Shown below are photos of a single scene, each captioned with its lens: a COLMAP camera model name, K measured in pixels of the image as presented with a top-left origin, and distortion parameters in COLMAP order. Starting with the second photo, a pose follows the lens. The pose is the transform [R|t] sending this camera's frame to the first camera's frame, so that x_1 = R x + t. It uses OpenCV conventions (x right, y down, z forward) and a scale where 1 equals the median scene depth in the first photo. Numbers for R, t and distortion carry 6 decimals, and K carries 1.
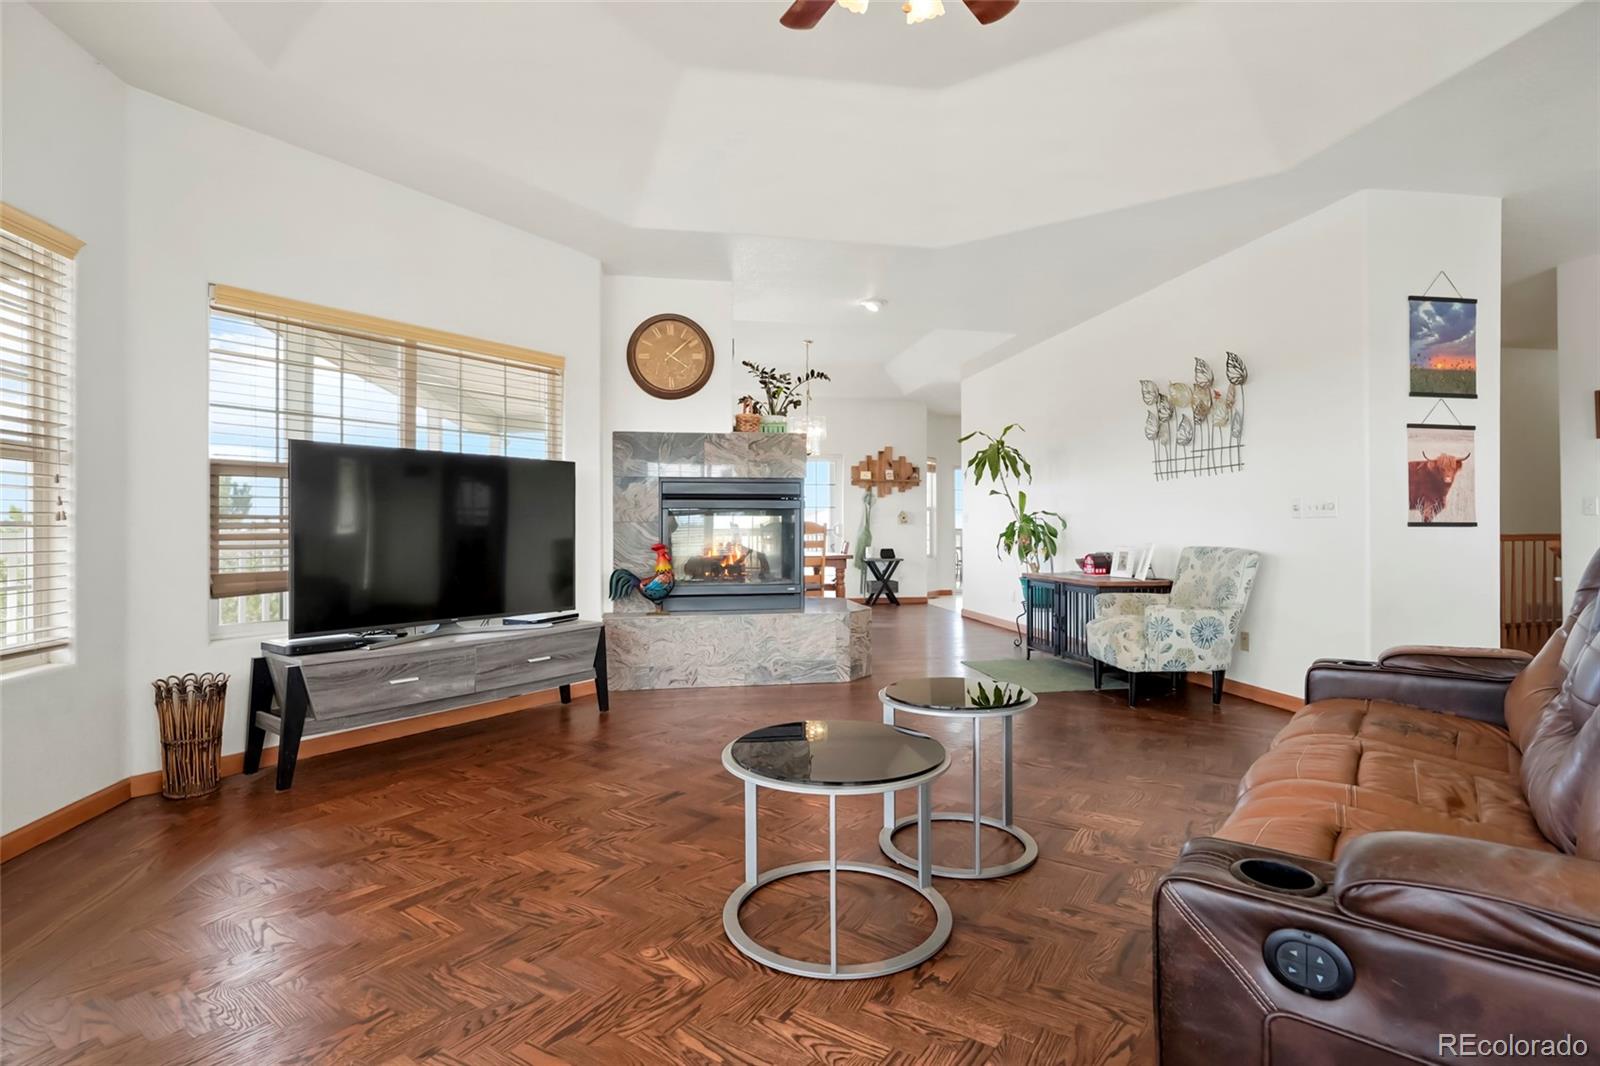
lens RADIAL K [[784.2, 0, 803.6], [0, 784.2, 517.3], [0, 0, 1]] dist [-0.001718, 0.000053]
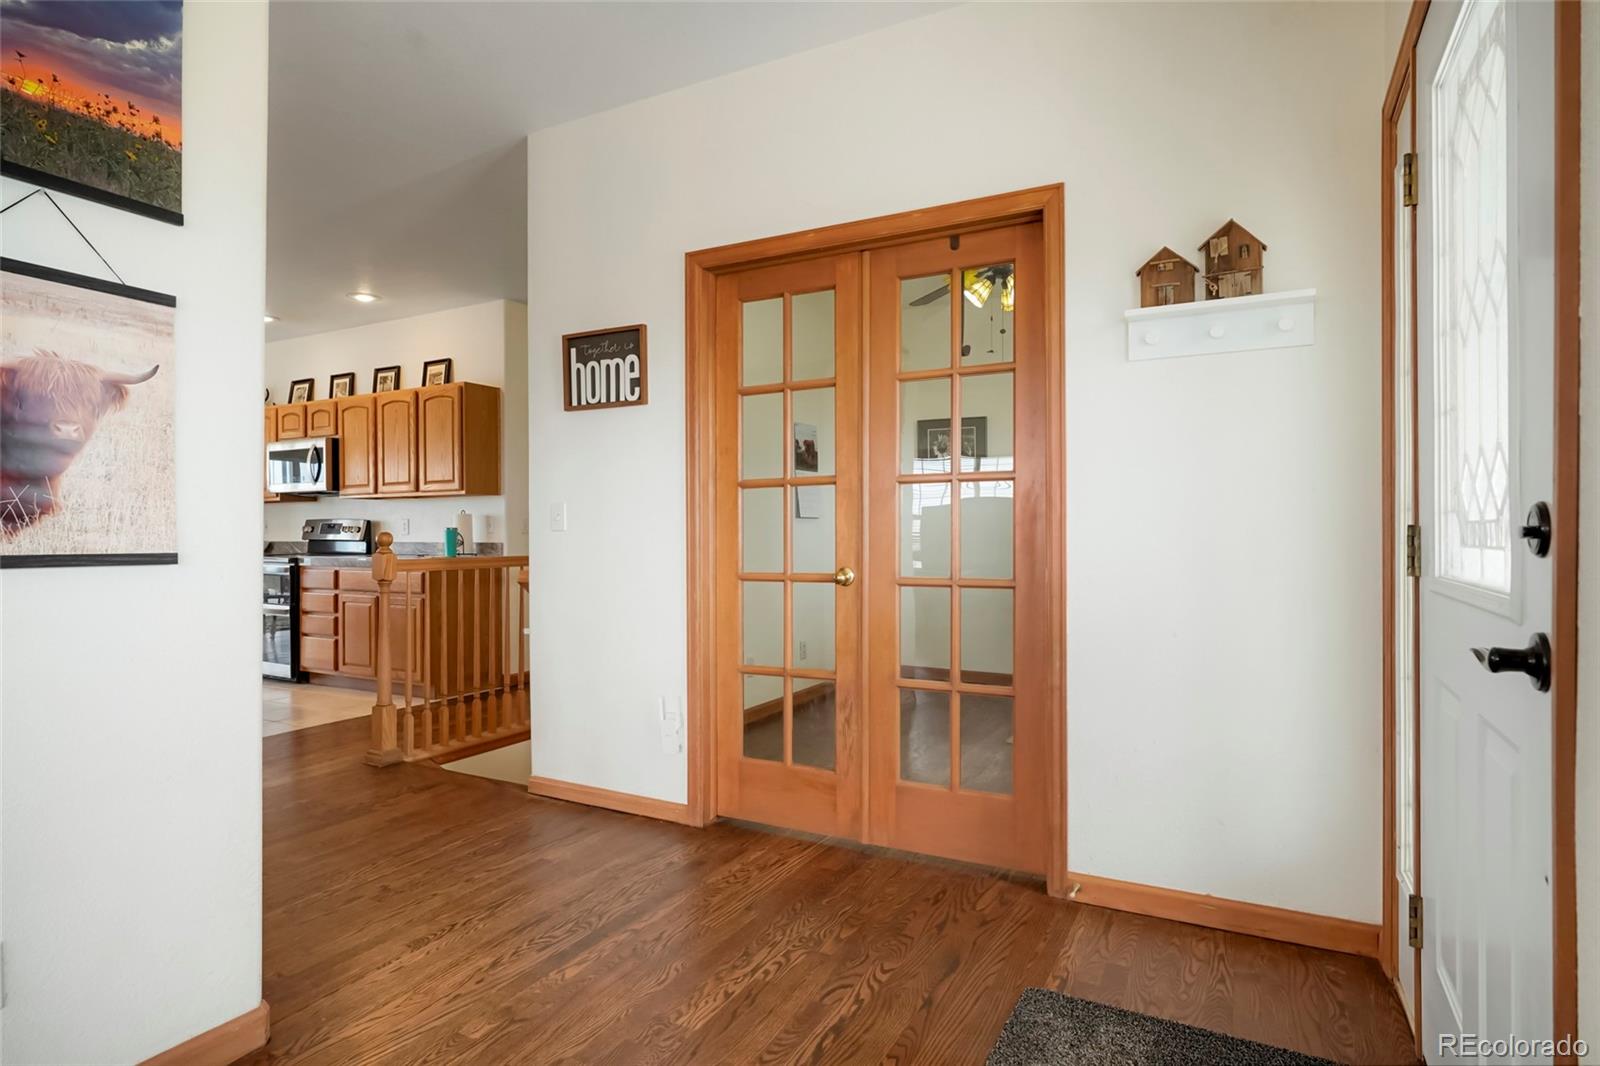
lens RADIAL K [[860.0, 0, 801.4], [0, 860.0, 526.1], [0, 0, 1]] dist [0.001111, 0.001935]
pose [[0.634584, 0.004393, 0.772842, 0.729585], [-0.006576, 0.999978, -0.000285, -0.008200], [-0.772826, -0.004902, 0.634599, 0.505497]]
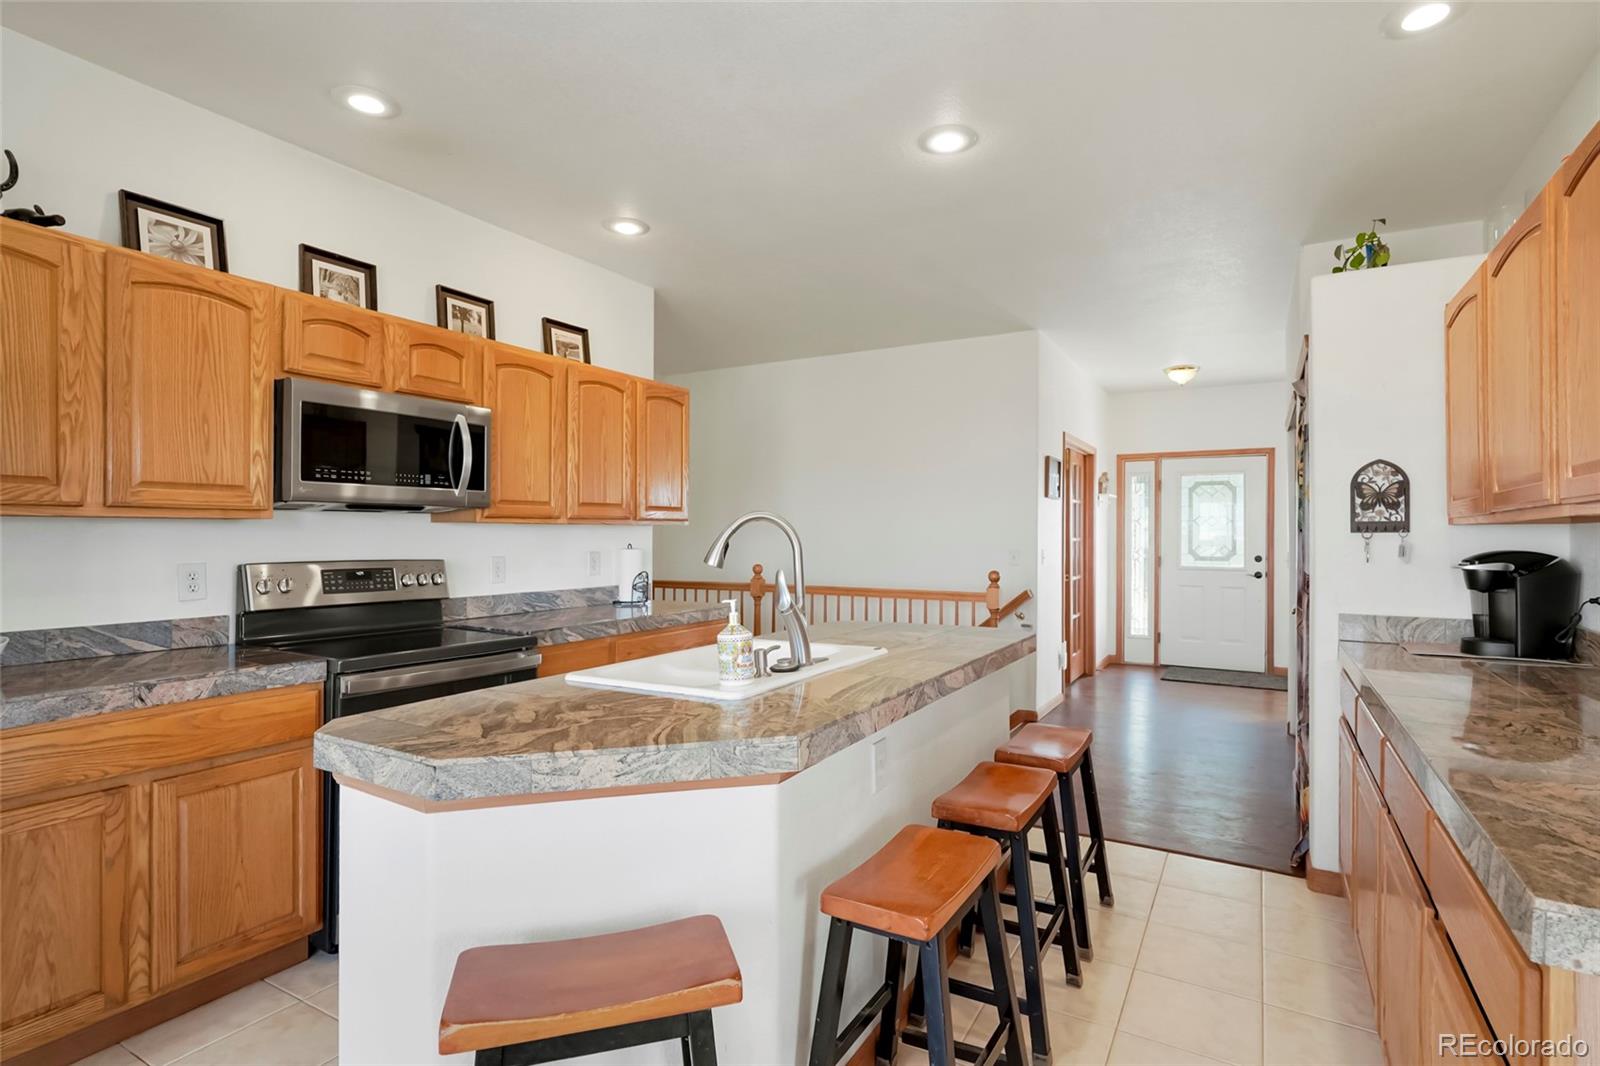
lens RADIAL K [[784.2, 0, 803.6], [0, 784.2, 517.3], [0, 0, 1]] dist [-0.001718, 0.000053]
pose [[-0.753055, 0.015272, 0.657780, 0.656058], [-0.006916, 0.999492, -0.031123, -0.036382], [-0.657921, -0.027987, -0.752567, 2.512905]]
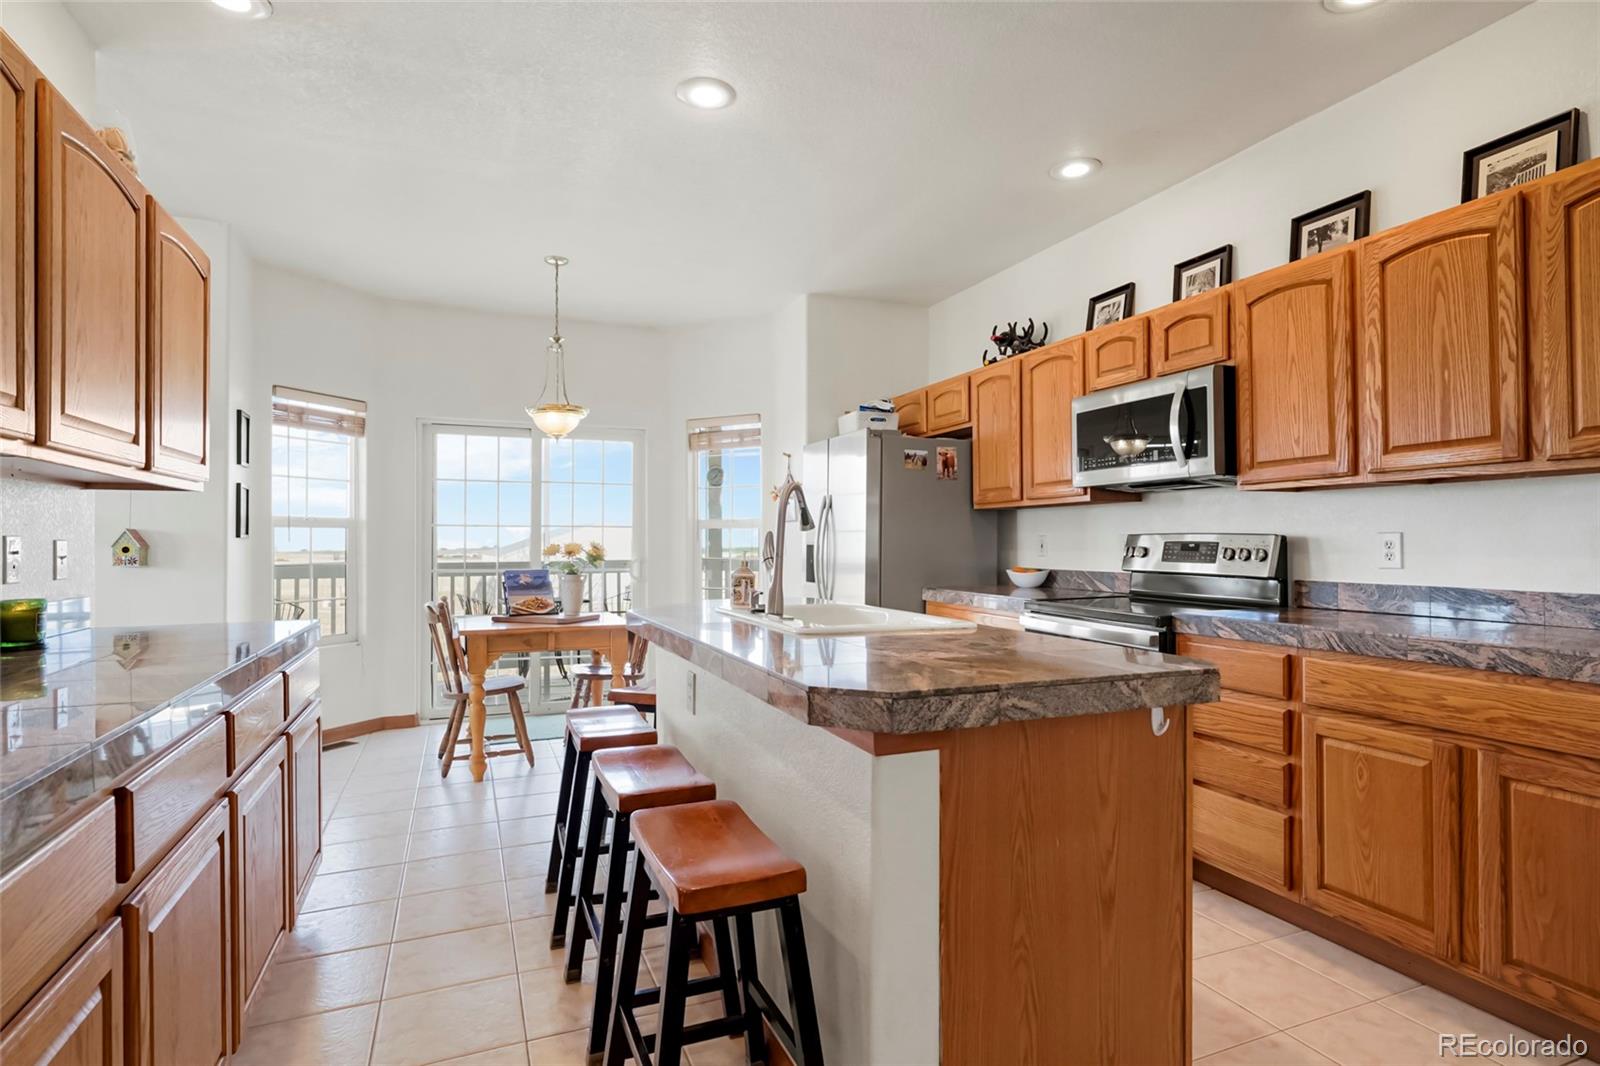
lens RADIAL K [[833.4, 0, 816.8], [0, 833.4, 535.1], [0, 0, 1]] dist [-0.001095, 0.000393]
pose [[0.977202, 0.000013, 0.212310, 0.892877], [-0.000590, 0.999996, 0.002655, -0.016769], [-0.212309, -0.002720, 0.977199, 1.512993]]
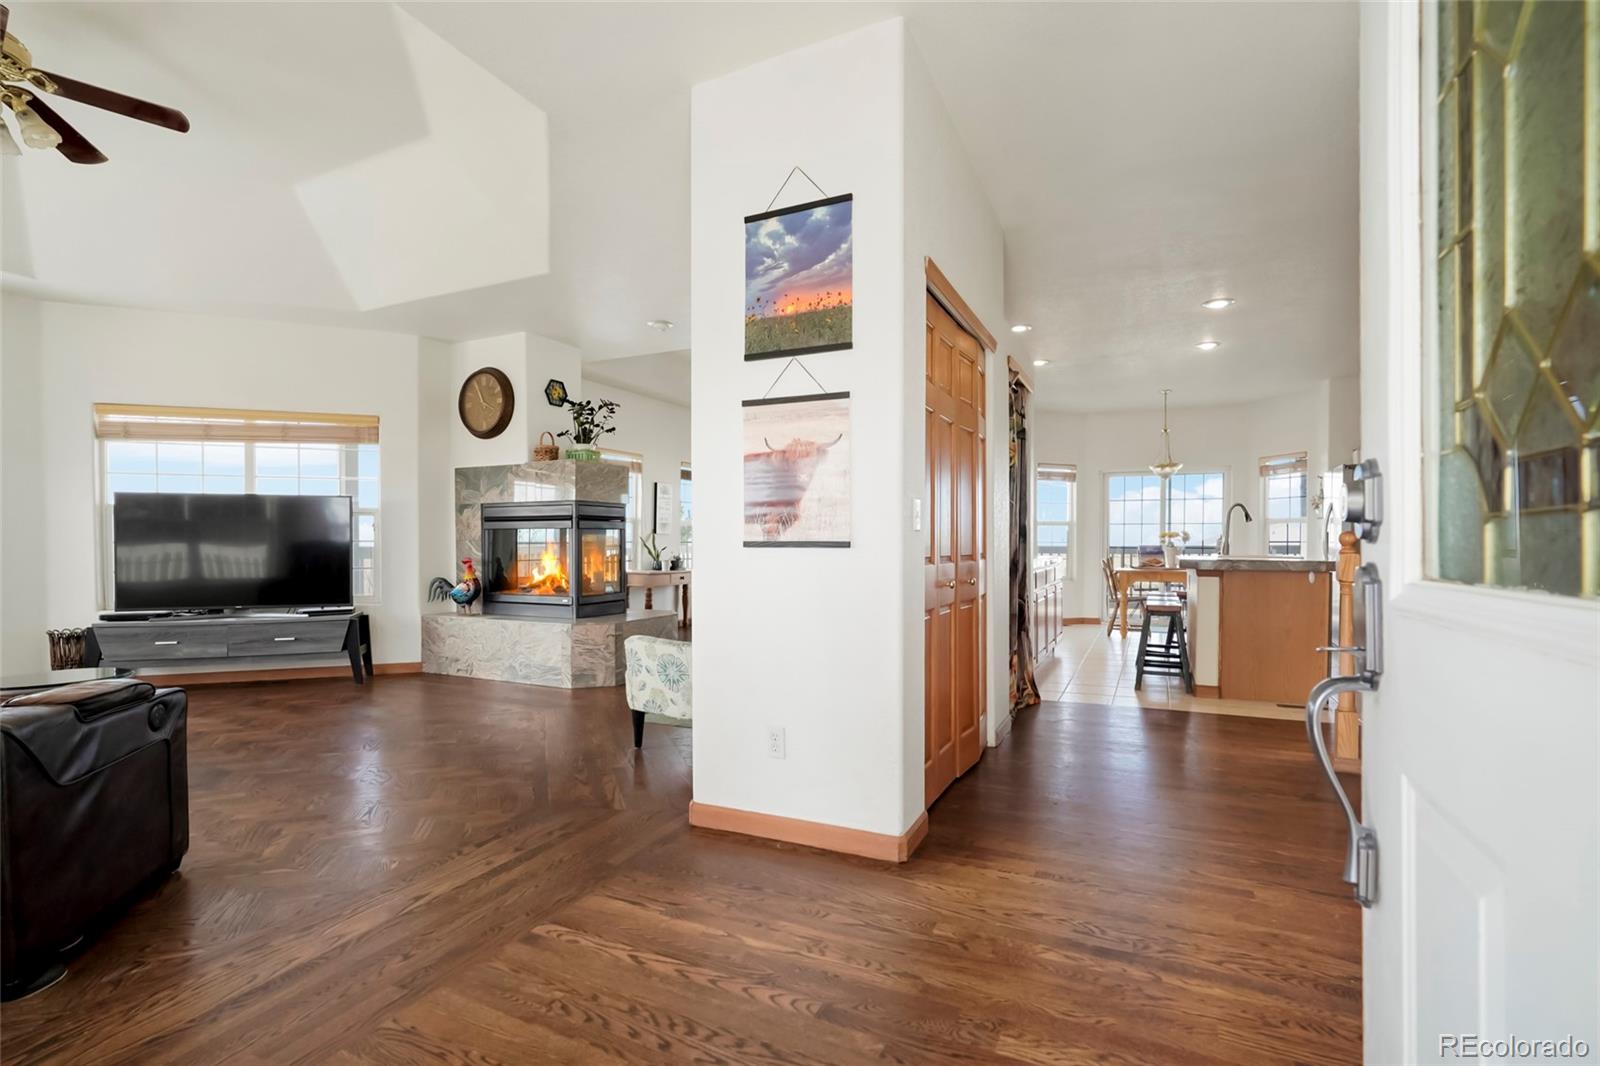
lens RADIAL K [[738.8, 0, 809.7], [0, 738.8, 544.7], [0, 0, 1]] dist [-0.001240, 0.000068]
pose [[0.808942, 0.003286, -0.587879, 1.189854], [0.005392, 0.999901, 0.013009, 0.001097], [0.587864, -0.013694, 0.808844, 0.488328]]
